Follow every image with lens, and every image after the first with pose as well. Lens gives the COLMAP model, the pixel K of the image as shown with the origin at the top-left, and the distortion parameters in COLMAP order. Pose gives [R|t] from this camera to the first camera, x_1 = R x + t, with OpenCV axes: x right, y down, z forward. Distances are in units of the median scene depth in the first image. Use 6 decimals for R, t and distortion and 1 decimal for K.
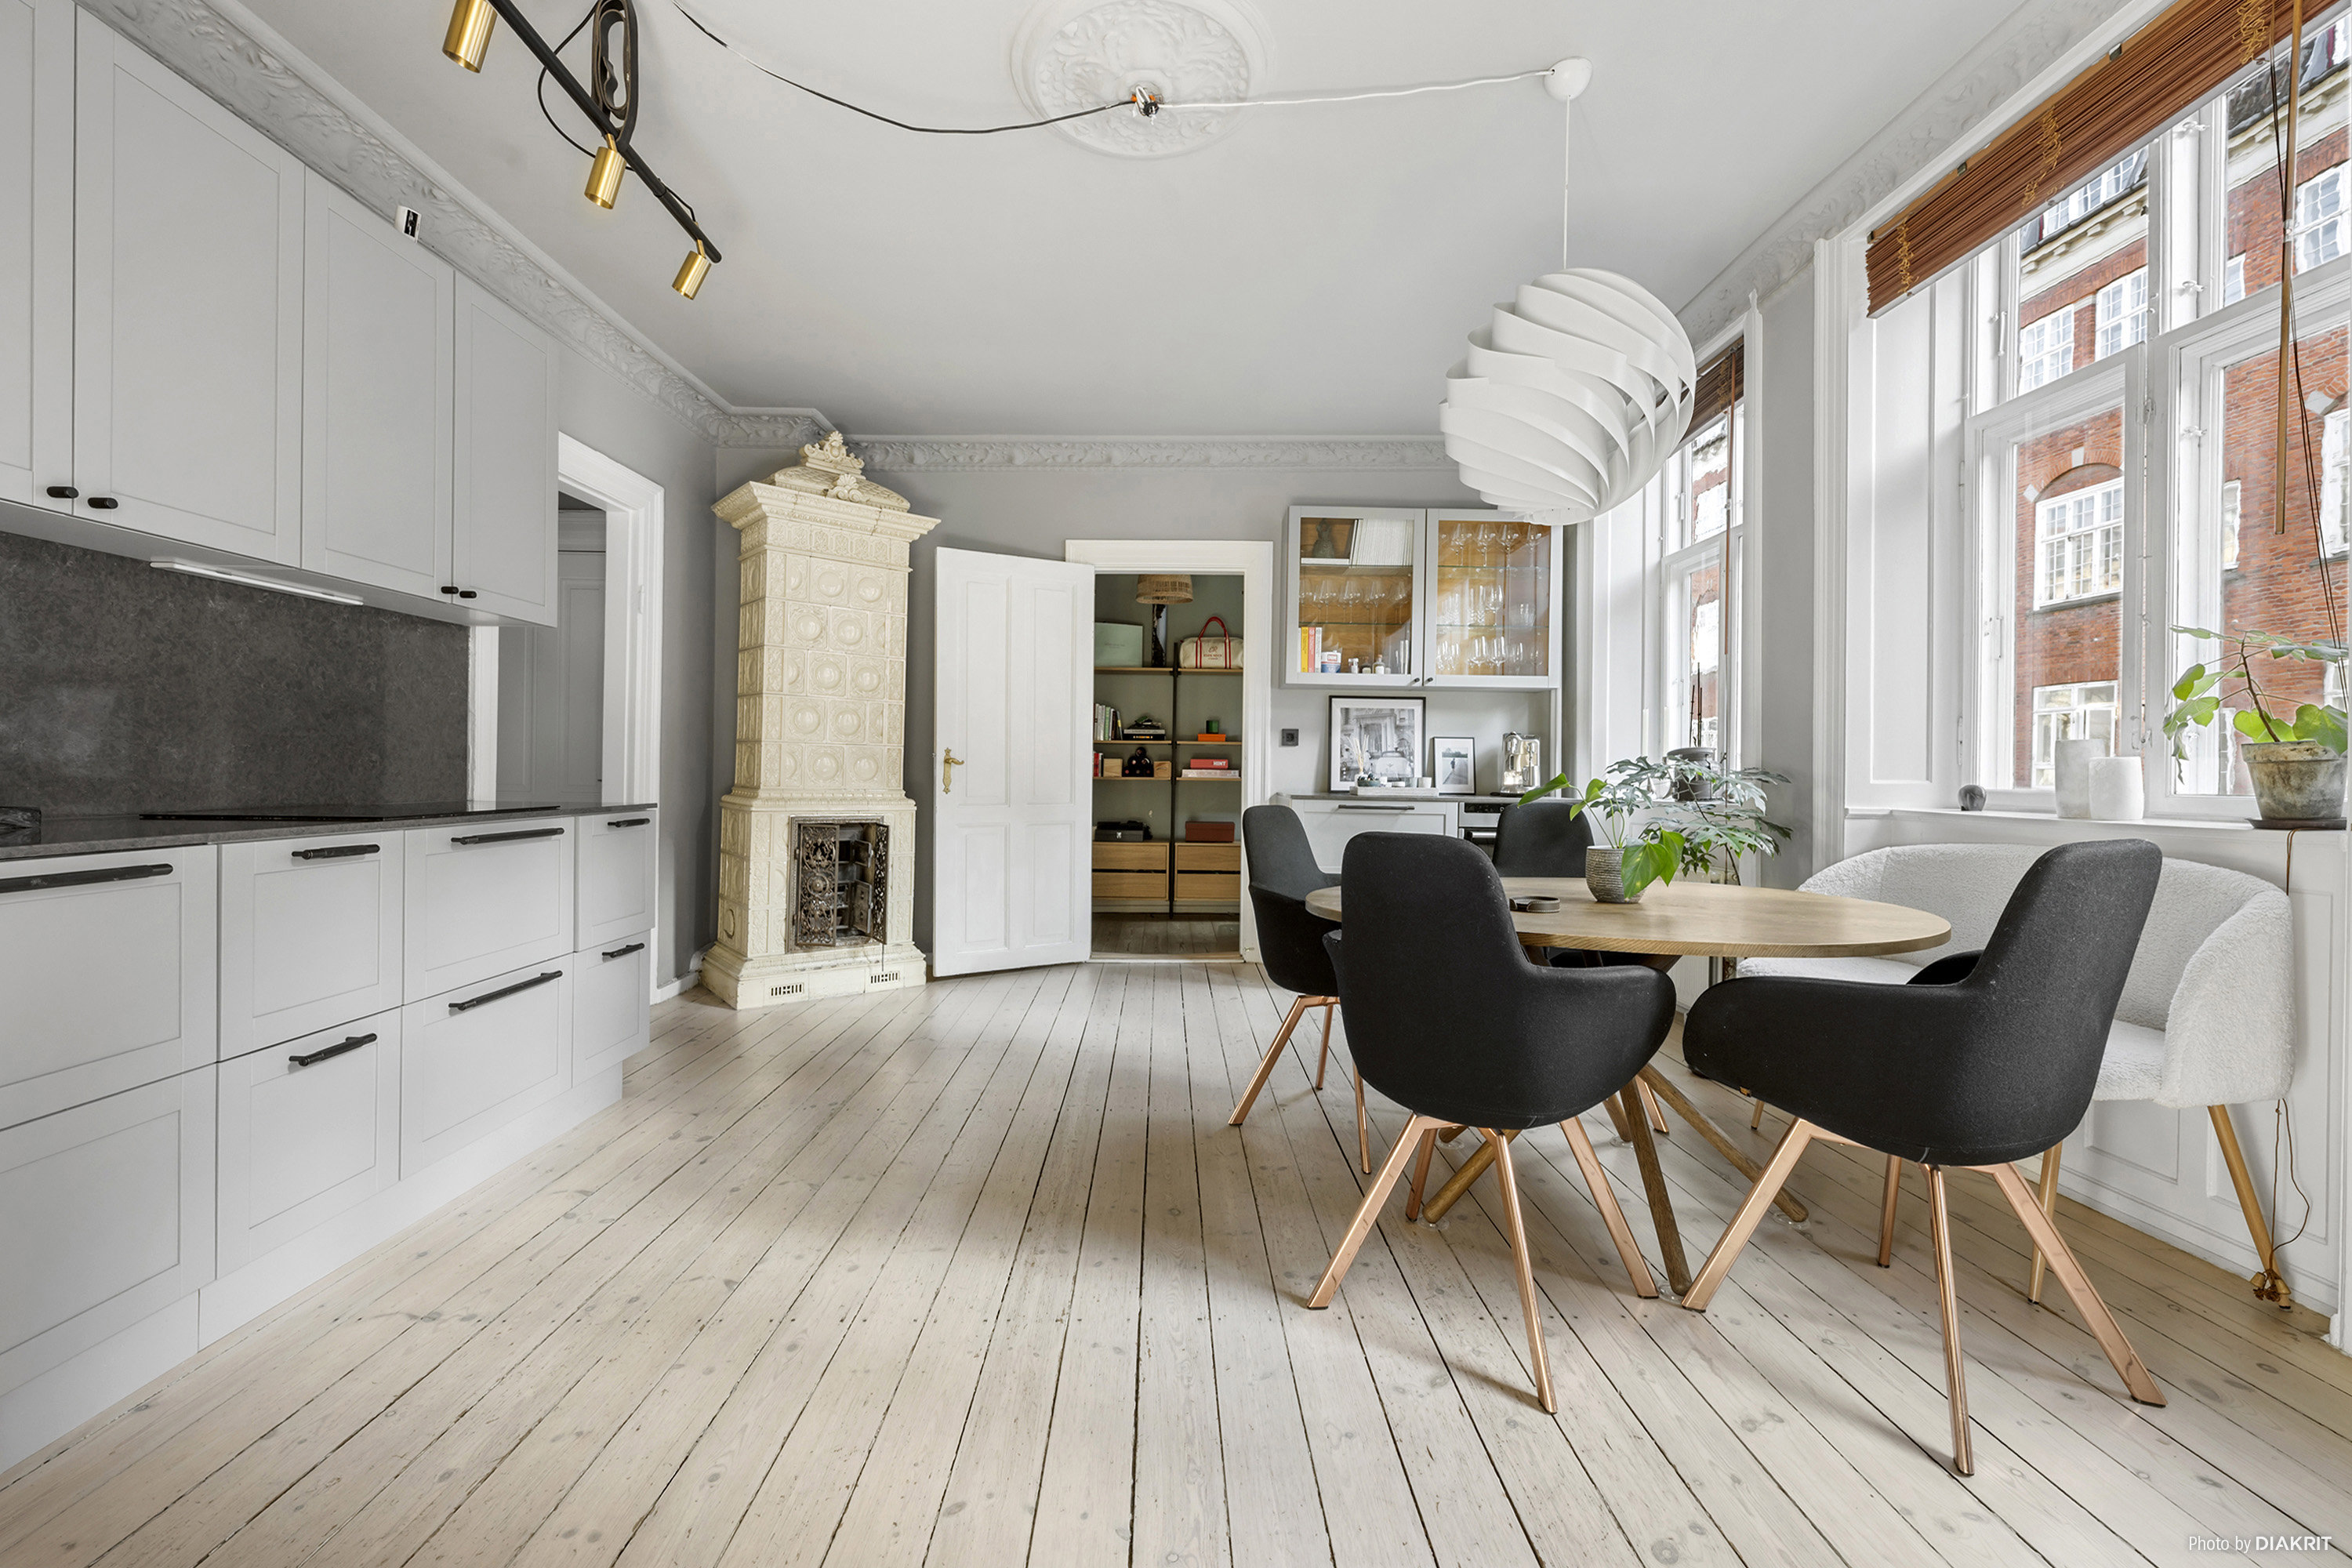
lens RADIAL K [[970.8, 0, 1176.2], [0, 970.8, 775.9], [0, 0, 1]] dist [-0.000359, -0.000045]
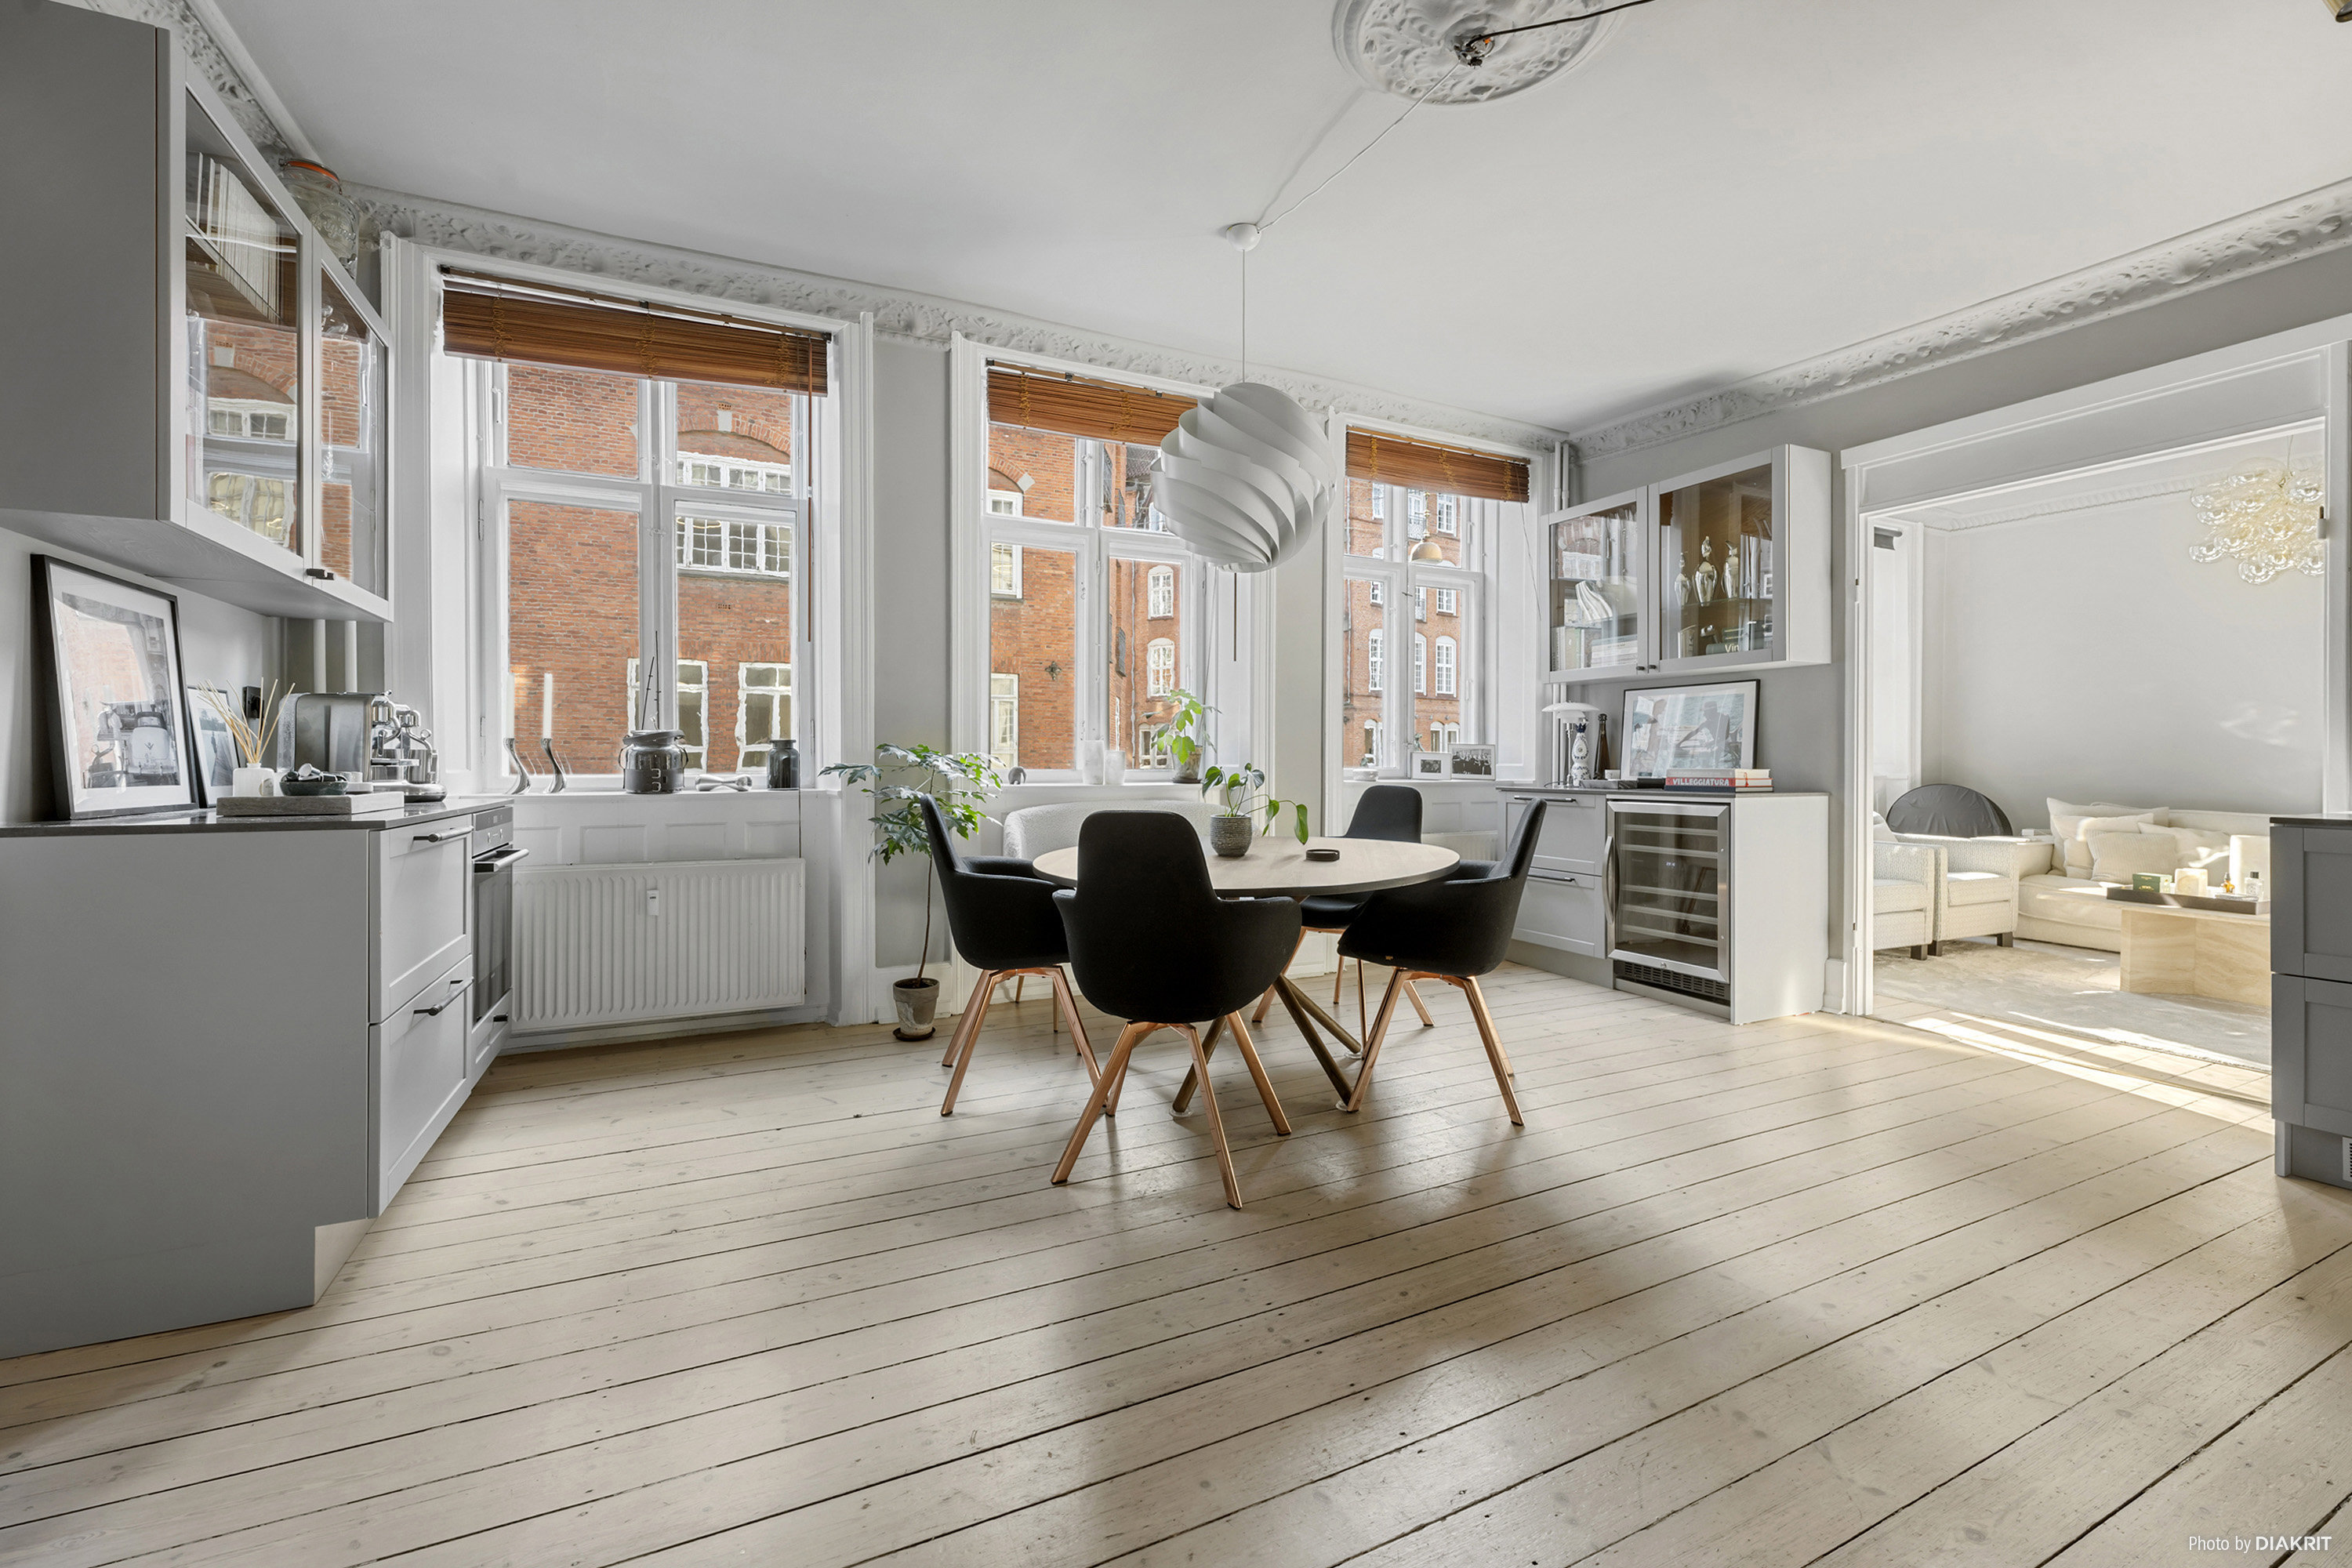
lens RADIAL K [[945.5, 0, 1163.7], [0, 945.5, 759.4], [0, 0, 1]] dist [0.000833, 0.000228]
pose [[-0.419449, -0.002795, 0.907775, -0.817903], [-0.002491, 0.999995, 0.001928, -0.020844], [-0.907776, -0.001453, -0.419454, 1.802819]]
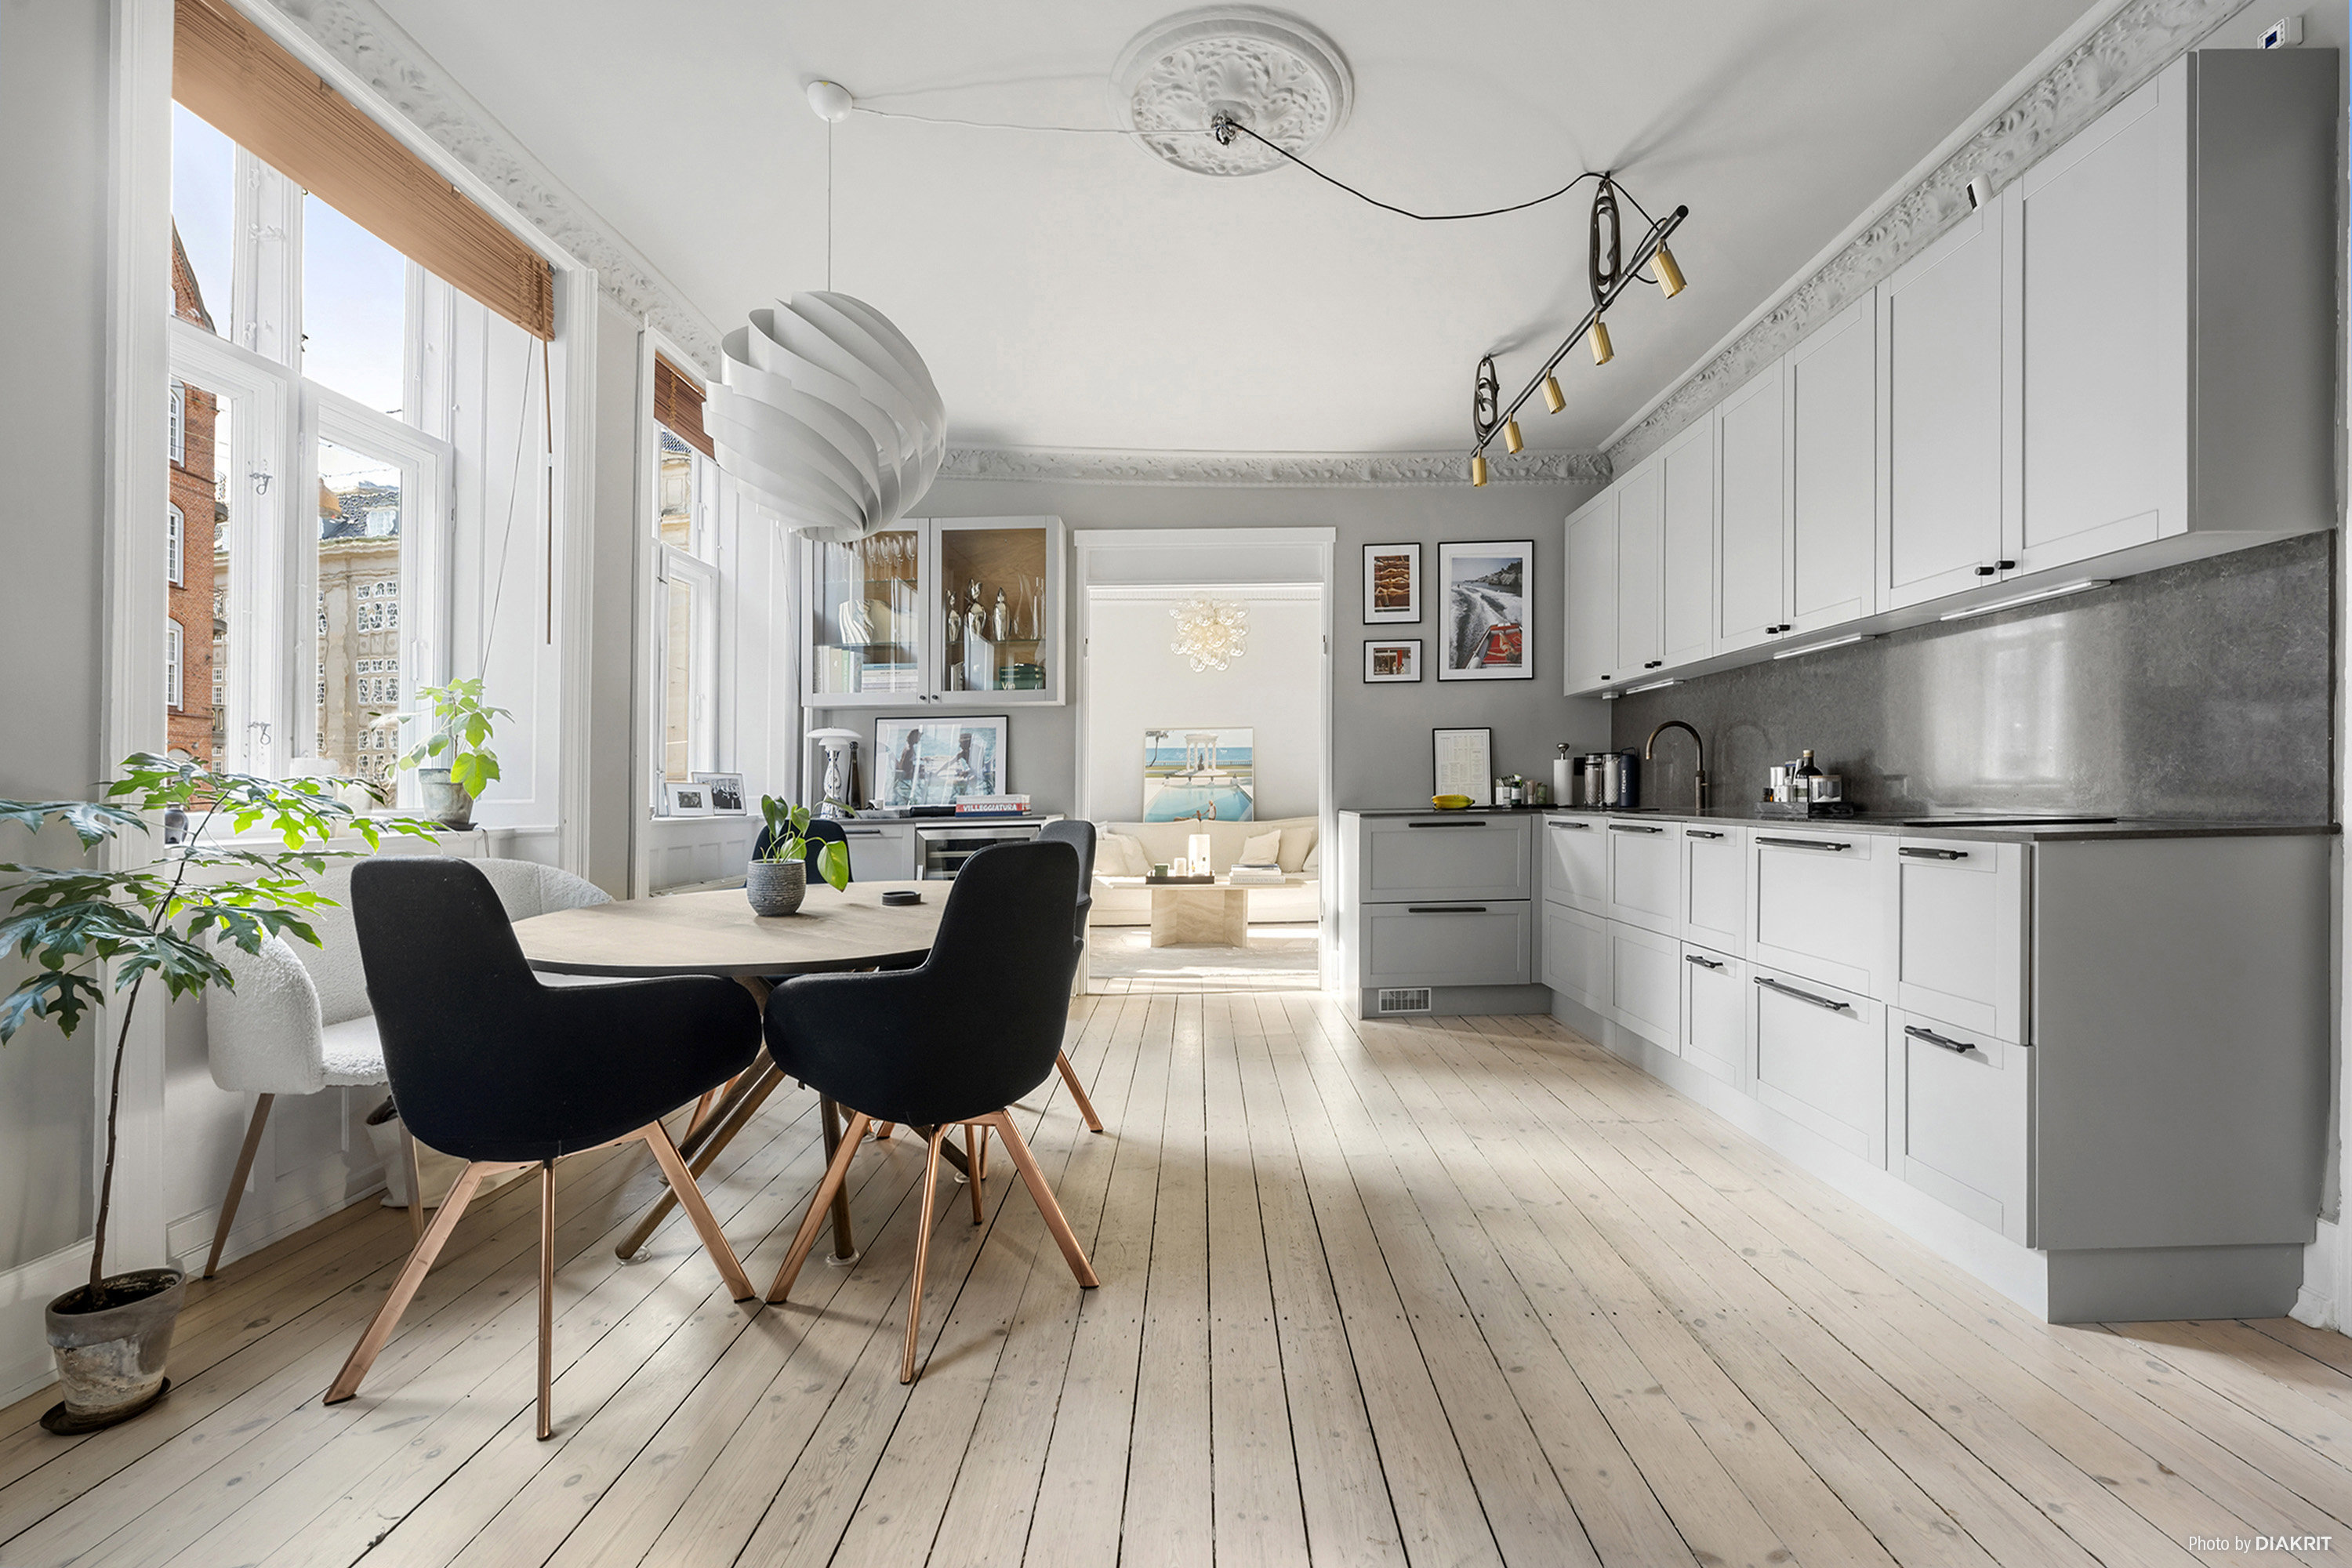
lens RADIAL K [[1044.7, 0, 1231.4], [0, 1044.7, 803.6], [0, 0, 1]] dist [-0.002898, -0.000329]
pose [[-0.999835, 0.014680, -0.010678, -0.068513], [0.014545, 0.999815, 0.012586, -0.005110], [0.010861, 0.012429, -0.999864, 2.278852]]
